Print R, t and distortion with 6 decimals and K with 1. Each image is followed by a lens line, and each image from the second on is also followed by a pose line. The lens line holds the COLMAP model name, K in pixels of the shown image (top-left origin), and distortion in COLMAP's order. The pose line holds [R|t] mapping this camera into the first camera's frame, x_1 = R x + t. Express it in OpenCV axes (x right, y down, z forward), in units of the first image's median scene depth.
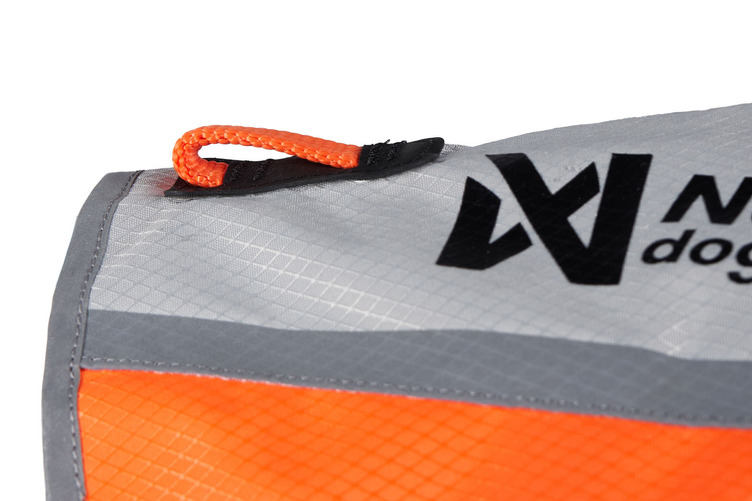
lens RADIAL K [[1823.2, 0, 376.0], [0, 1823.2, 250.5], [0, 0, 1]] dist [0.019427, 0.262207]
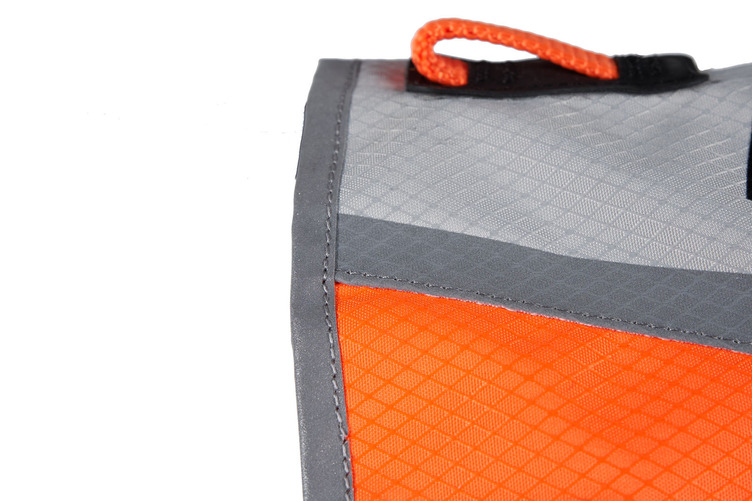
lens RADIAL K [[1289.8, 0, 376.0], [0, 1289.8, 250.5], [0, 0, 1]] dist [-0.009126, -0.055382]
pose [[0.991340, 0.079453, 0.104555, -0.203384], [-0.088655, 0.992297, 0.086527, -0.005415], [-0.096874, -0.095047, 0.990748, 0.377946]]
